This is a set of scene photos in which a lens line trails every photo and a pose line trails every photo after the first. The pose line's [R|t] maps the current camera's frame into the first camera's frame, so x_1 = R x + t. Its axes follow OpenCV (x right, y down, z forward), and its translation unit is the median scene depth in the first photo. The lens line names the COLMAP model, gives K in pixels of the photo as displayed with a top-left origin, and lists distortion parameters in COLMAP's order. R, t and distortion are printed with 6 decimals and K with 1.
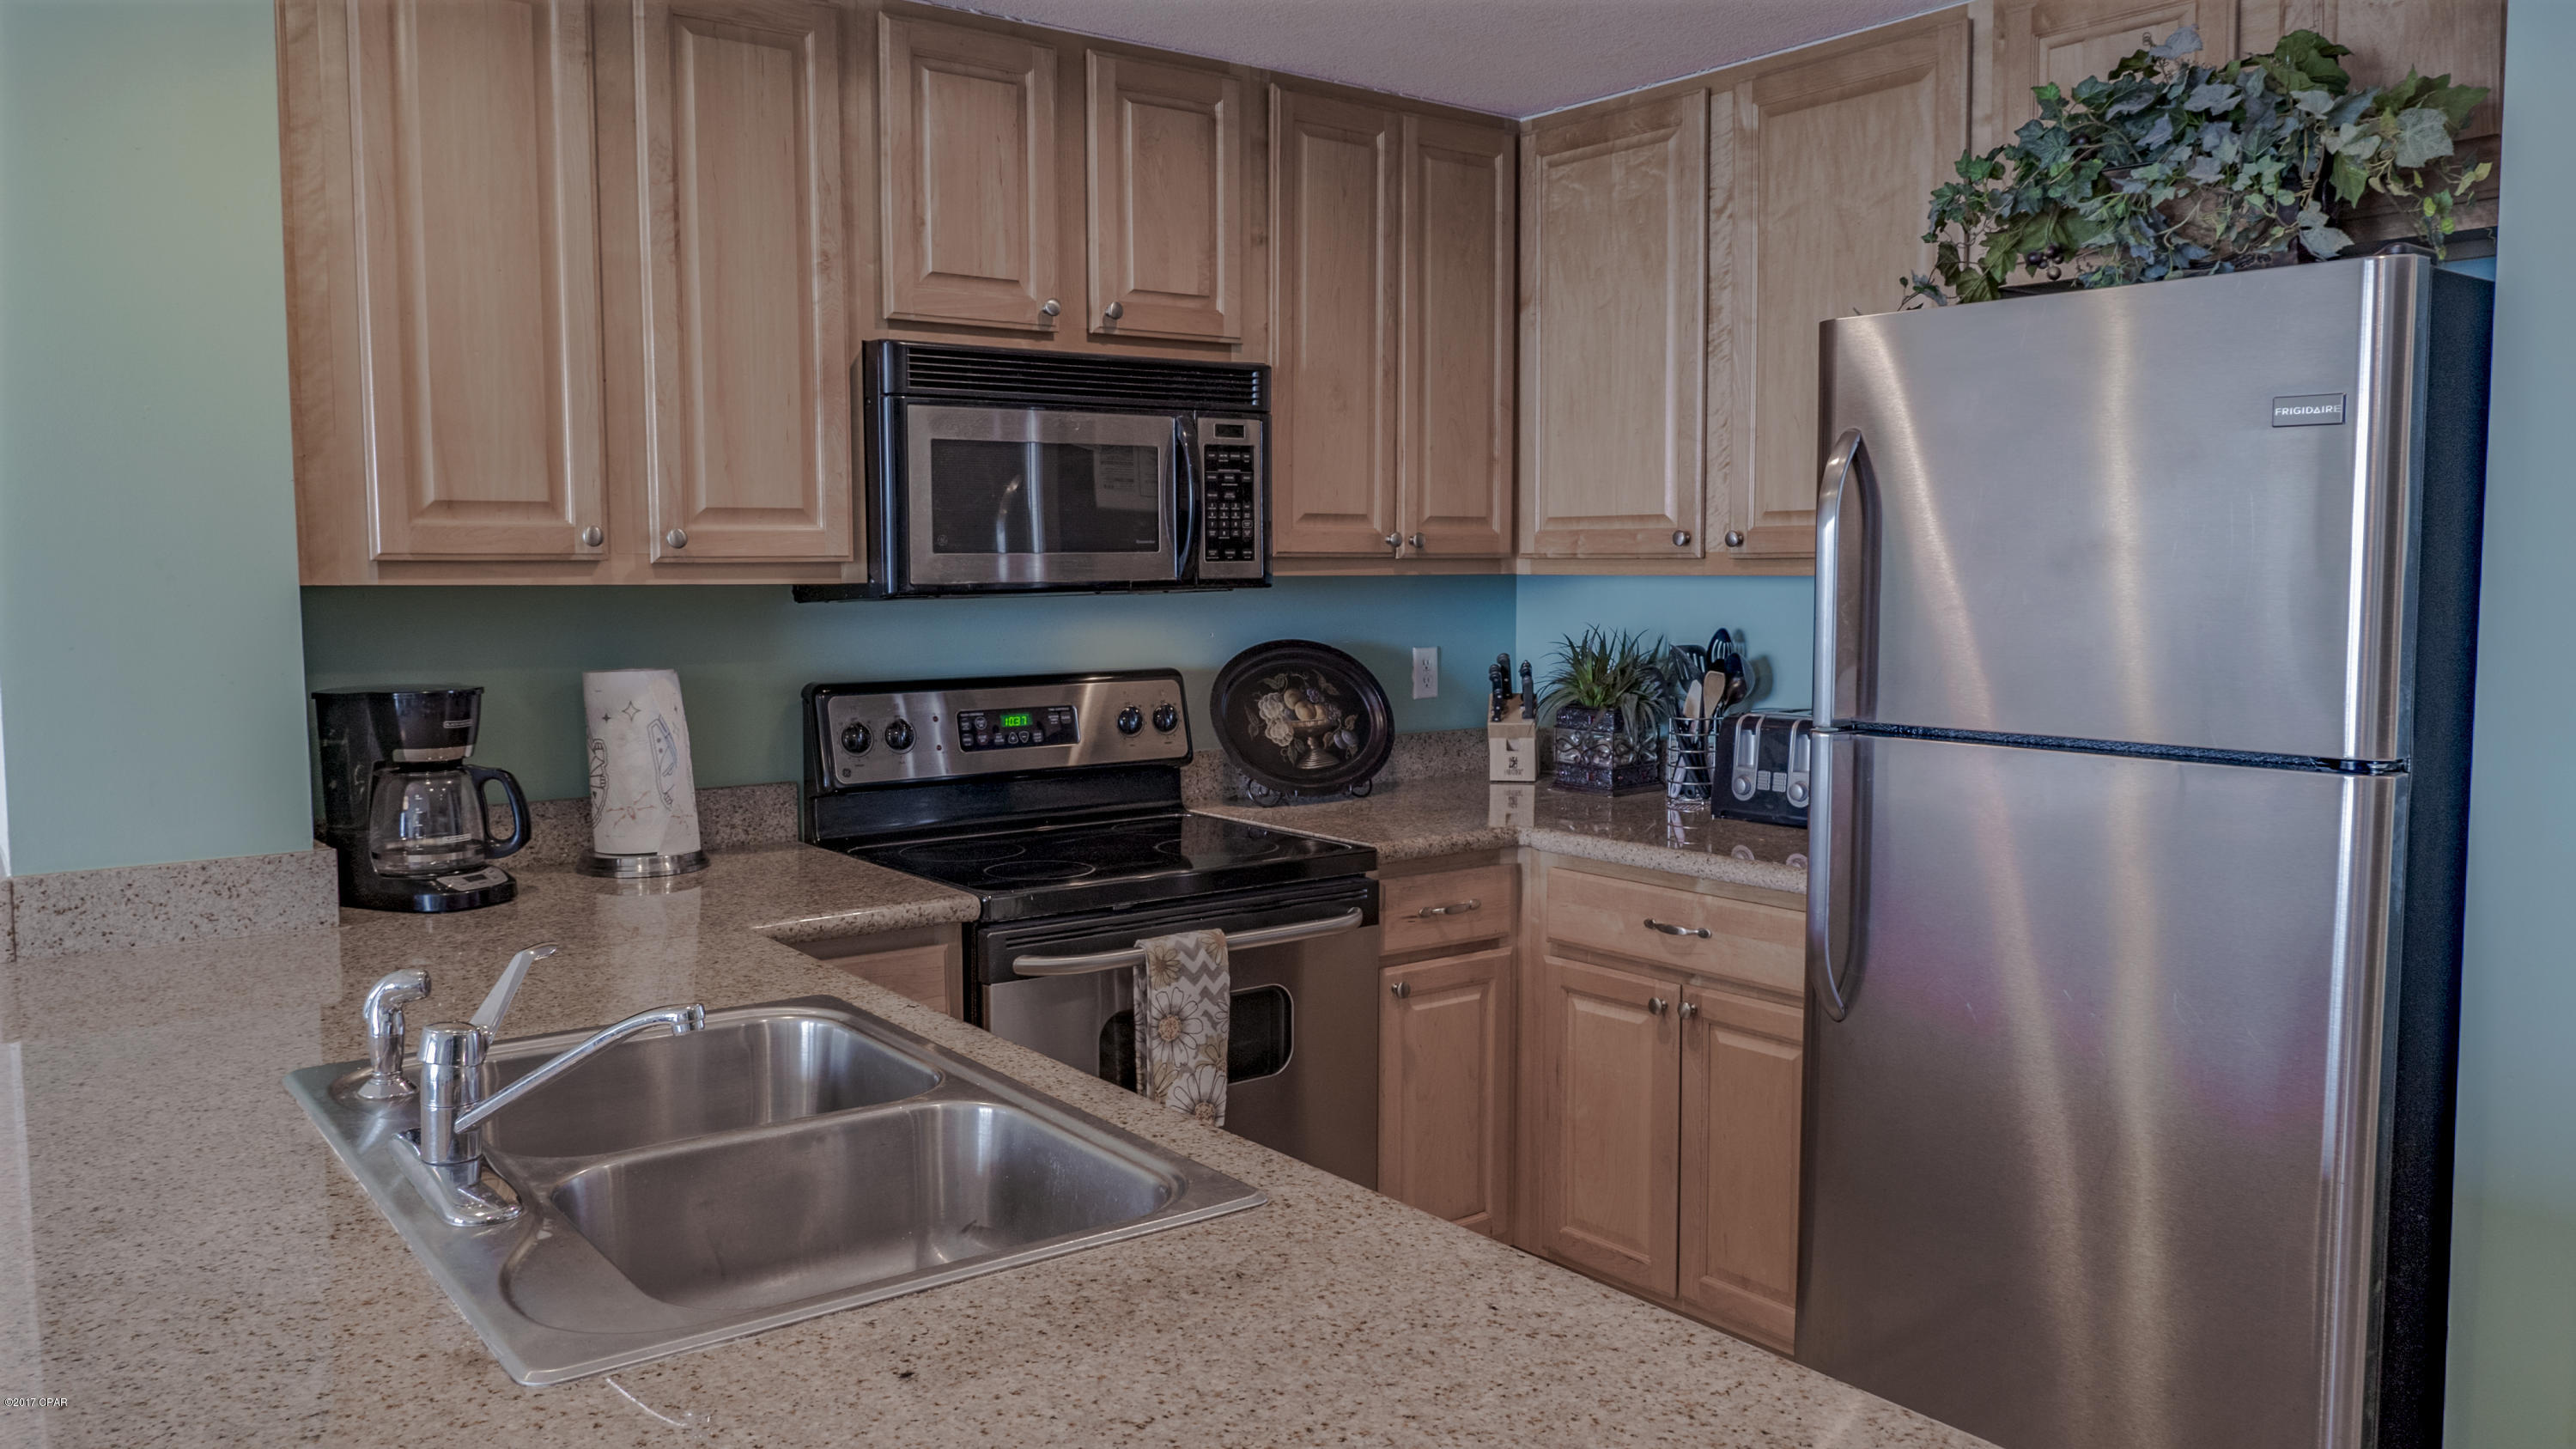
lens RADIAL K [[1884.7, 0, 1285.3], [0, 1884.7, 714.4], [0, 0, 1]] dist [-0.012257, -0.002664]
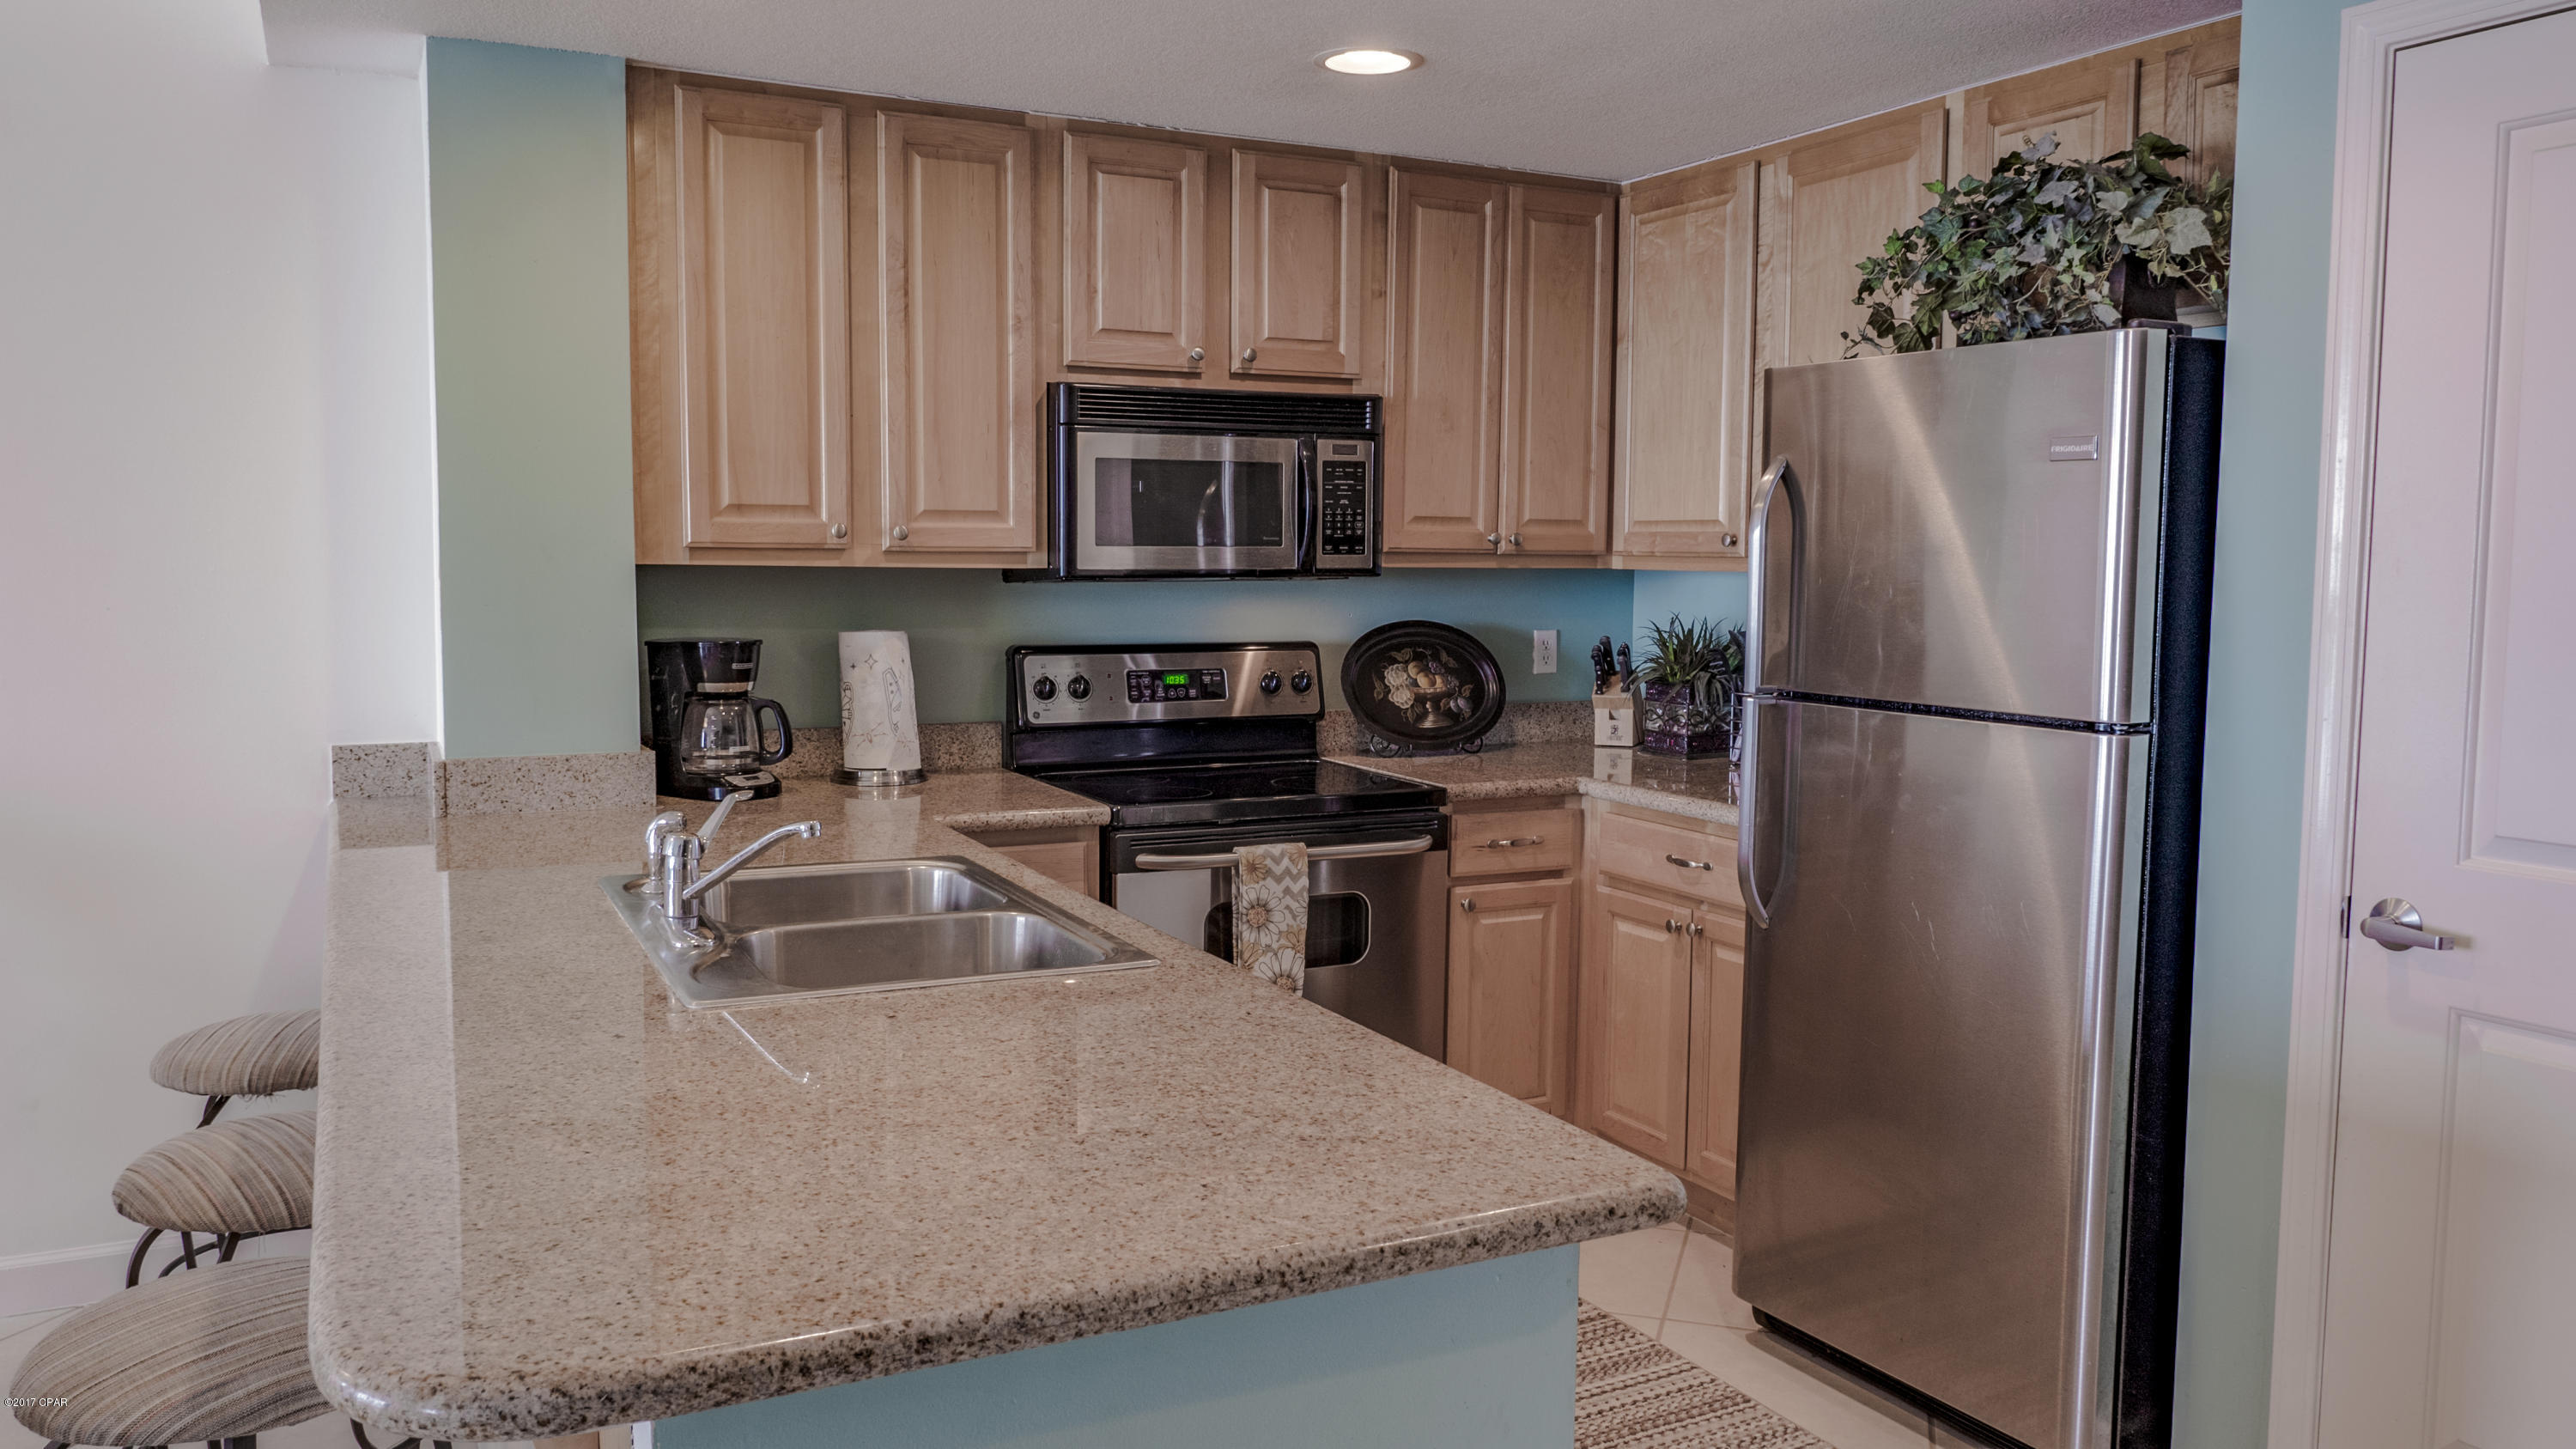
lens RADIAL K [[1884.7, 0, 1285.3], [0, 1884.7, 714.4], [0, 0, 1]] dist [-0.012257, -0.002664]
pose [[0.982983, 0.028037, -0.181547, 0.168883], [-0.027057, 0.999603, 0.007876, 0.015745], [0.181695, -0.002830, 0.983351, -0.237931]]
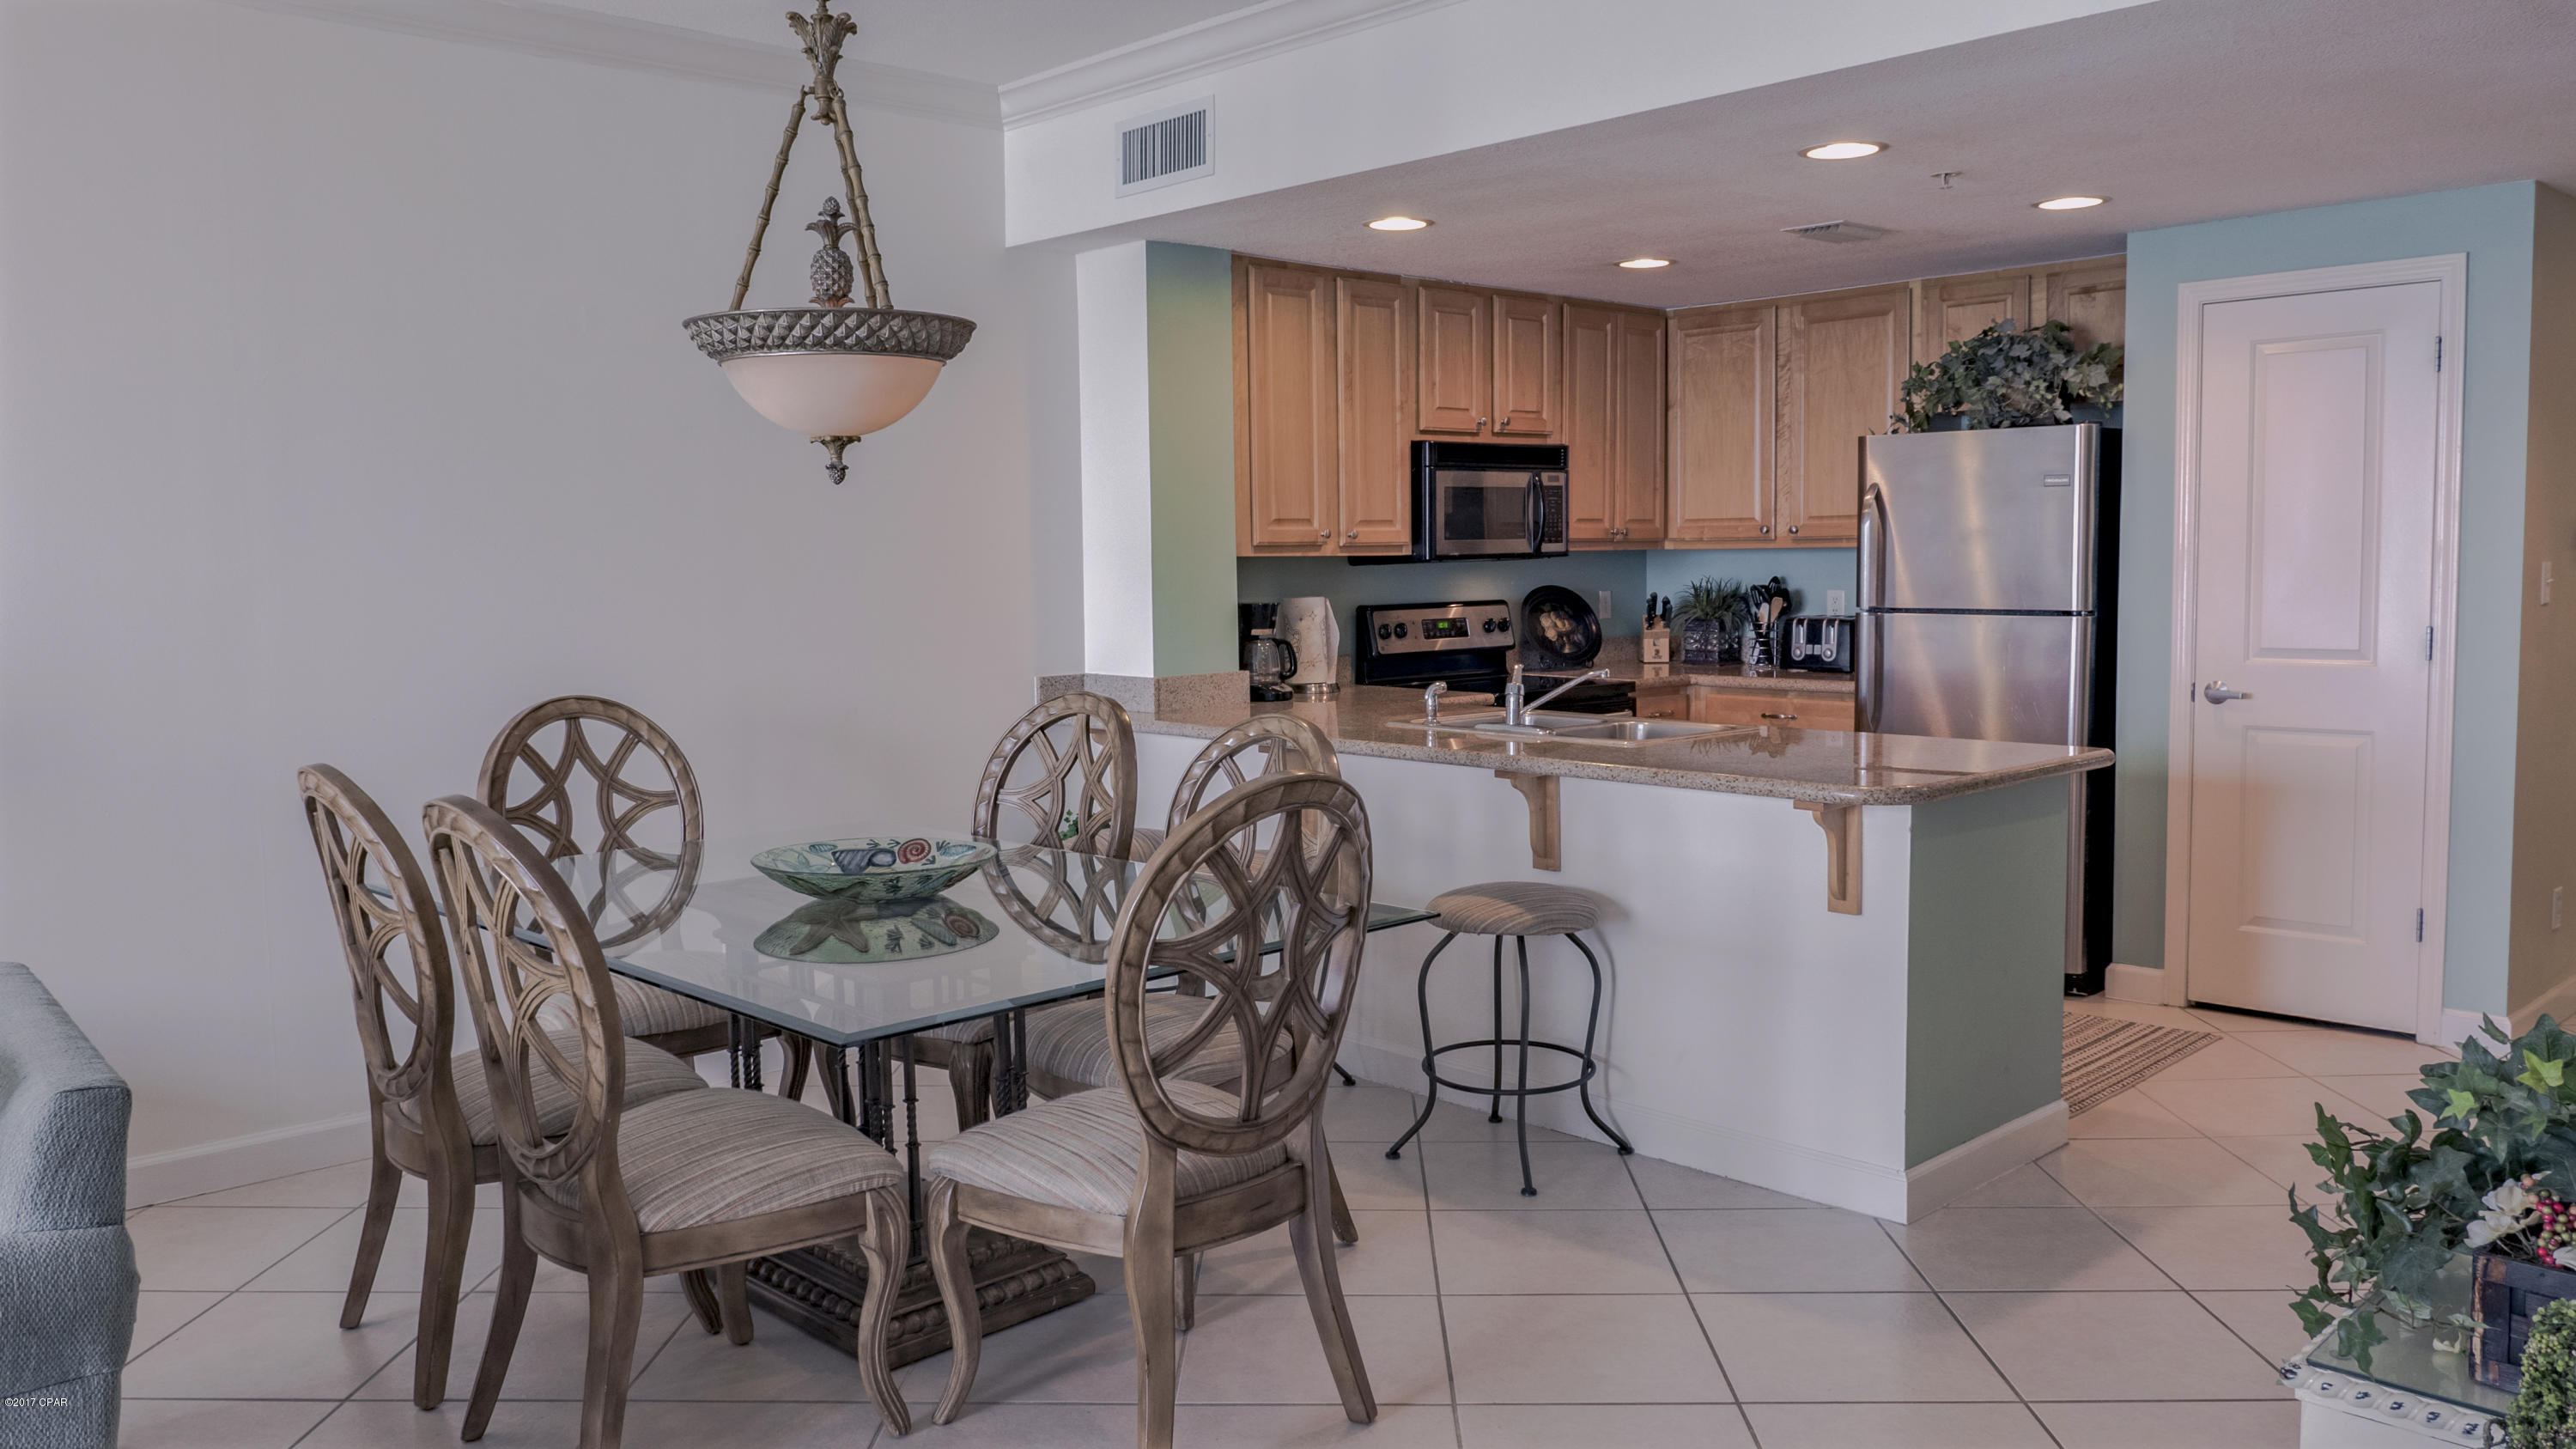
lens RADIAL K [[1912.6, 0, 1285.4], [0, 1912.6, 719.5], [0, 0, 1]] dist [-0.017431, -0.002912]
pose [[0.995212, -0.019180, 0.095844, -0.538212], [0.018544, 0.999800, 0.007519, 0.090543], [-0.095969, -0.005705, 0.995368, -1.054874]]
